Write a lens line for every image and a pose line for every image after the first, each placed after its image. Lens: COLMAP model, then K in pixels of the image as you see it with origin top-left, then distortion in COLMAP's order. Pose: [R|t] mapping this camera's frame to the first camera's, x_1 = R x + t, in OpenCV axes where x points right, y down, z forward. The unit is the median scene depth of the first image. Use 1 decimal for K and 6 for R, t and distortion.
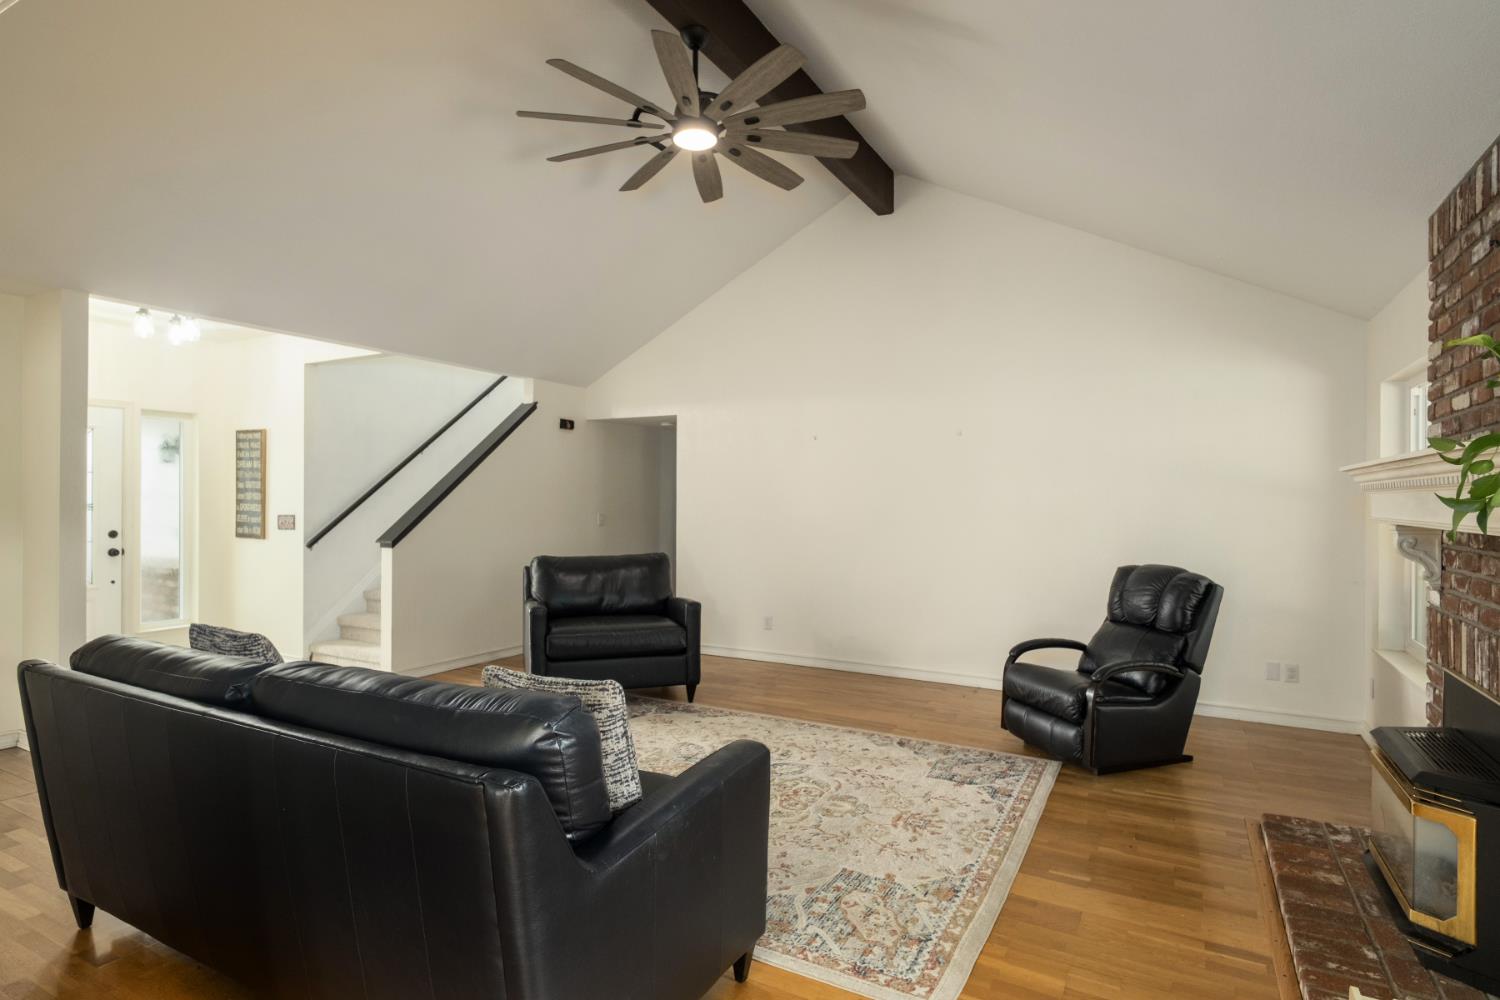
lens RADIAL K [[815.4, 0, 714.2], [0, 815.4, 508.9], [0, 0, 1]] dist [0.010481, 0.002817]
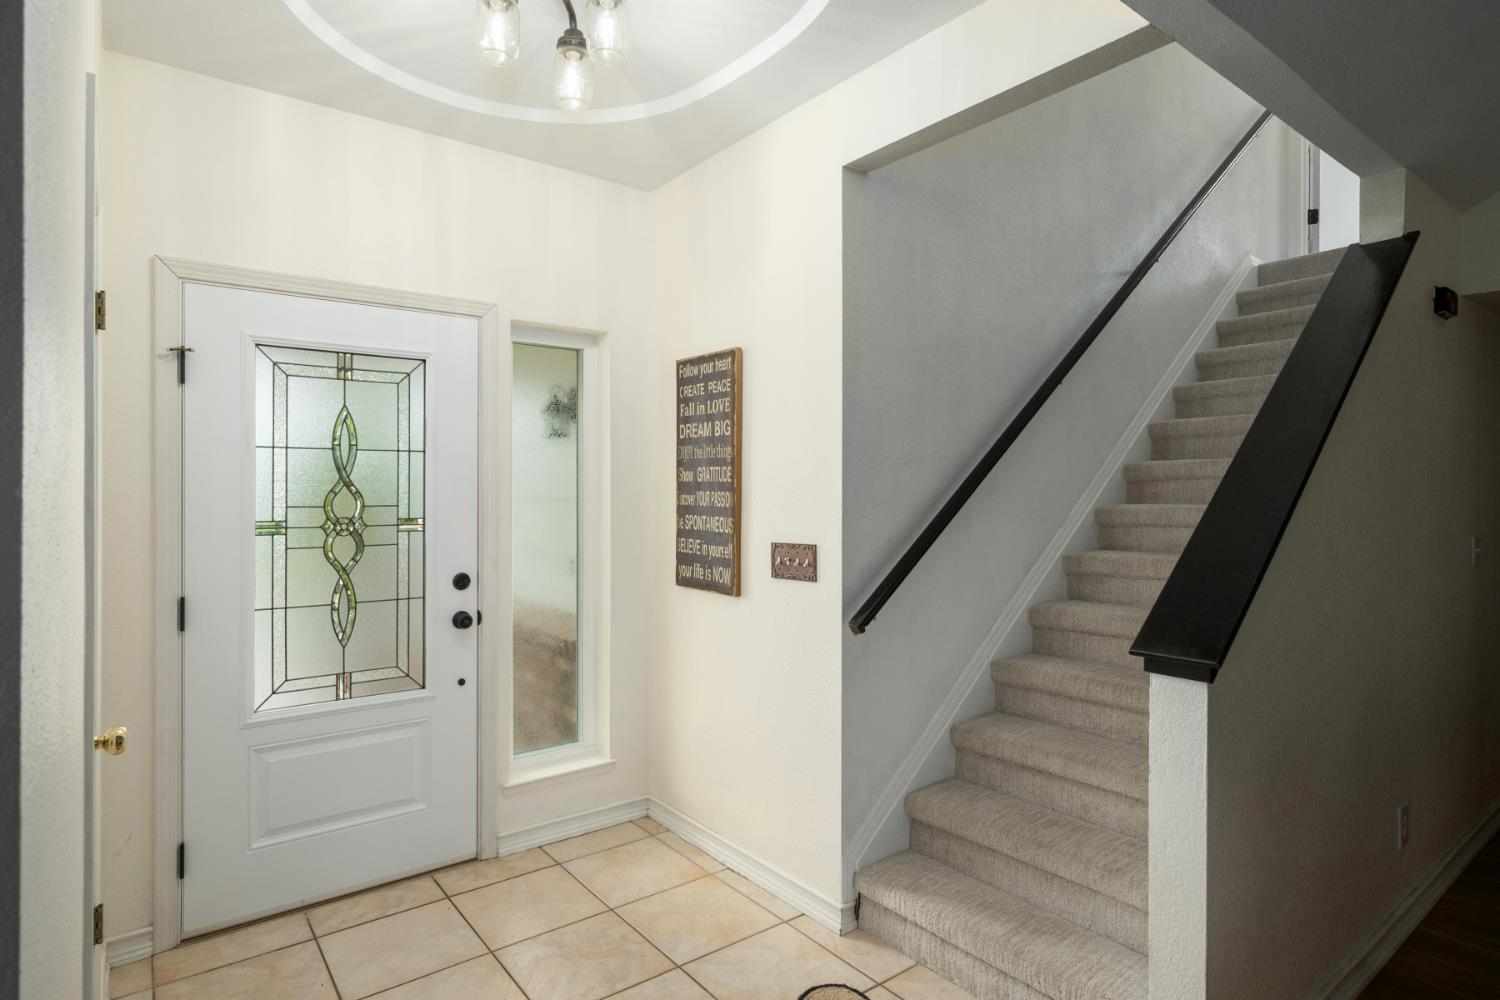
lens RADIAL K [[815.4, 0, 699.2], [0, 815.4, 498.5], [0, 0, 1]] dist [0.010481, 0.002817]
pose [[0.911133, -0.004298, -0.412089, -0.385523], [0.002011, 0.999980, -0.005984, -0.013376], [0.412107, 0.004623, 0.911124, 0.585705]]
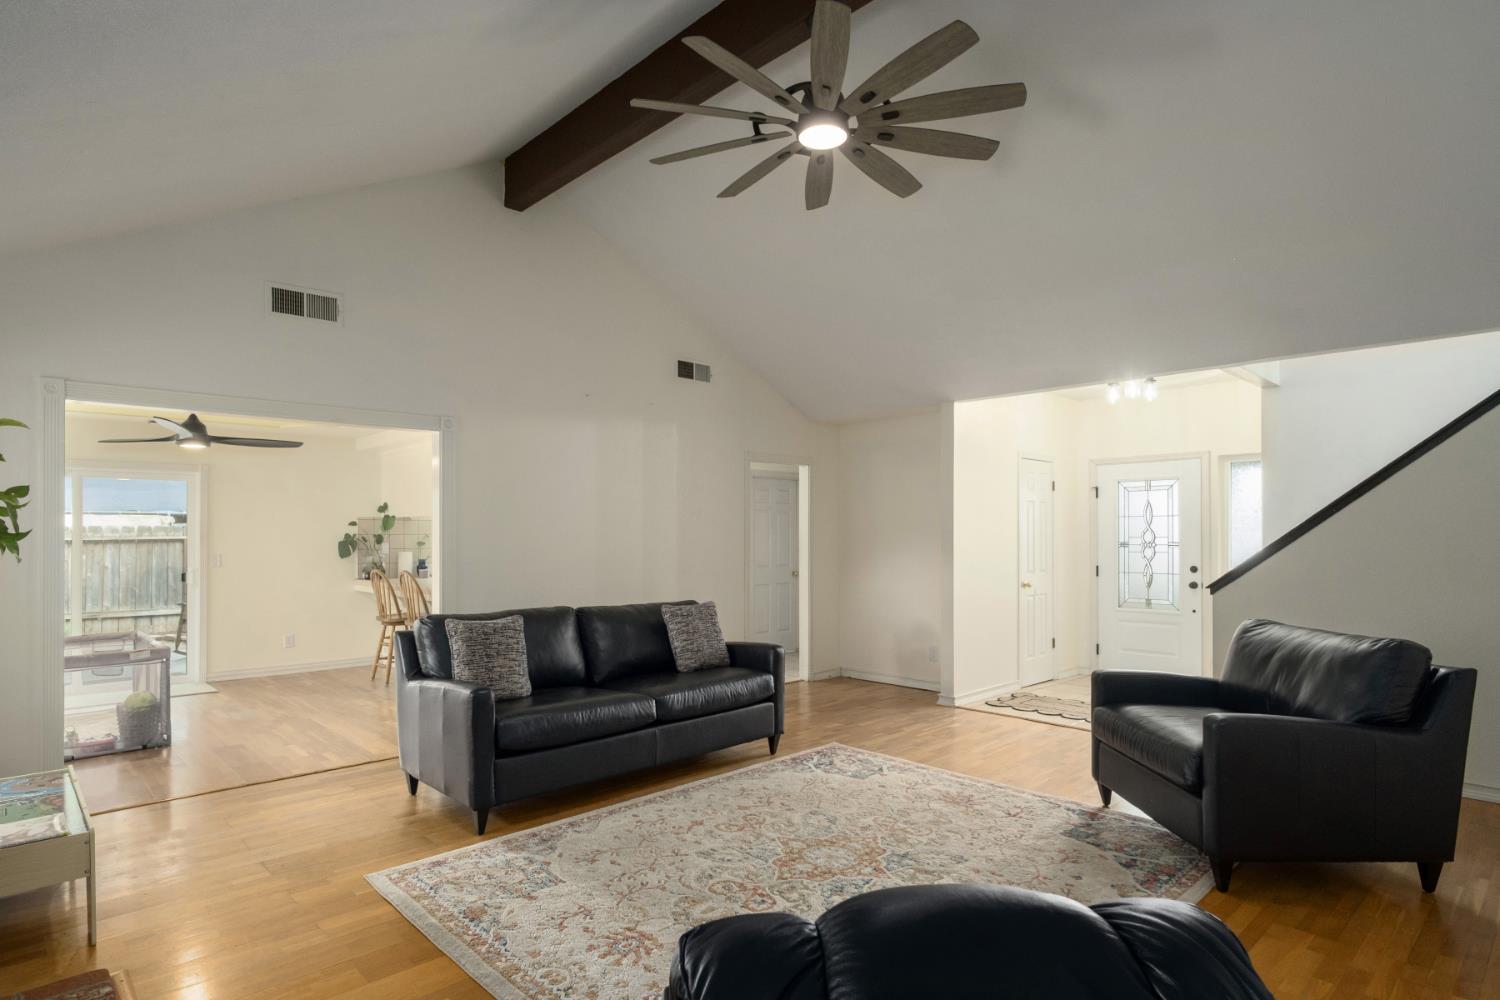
lens RADIAL K [[815.4, 0, 752.0], [0, 815.4, 540.0], [0, 0, 1]] dist [0.010481, 0.002817]
pose [[-0.290678, -0.004070, -0.956812, 0.500420], [-0.009410, 0.999955, -0.001395, -0.002083], [0.956775, 0.008598, -0.290703, 0.695396]]
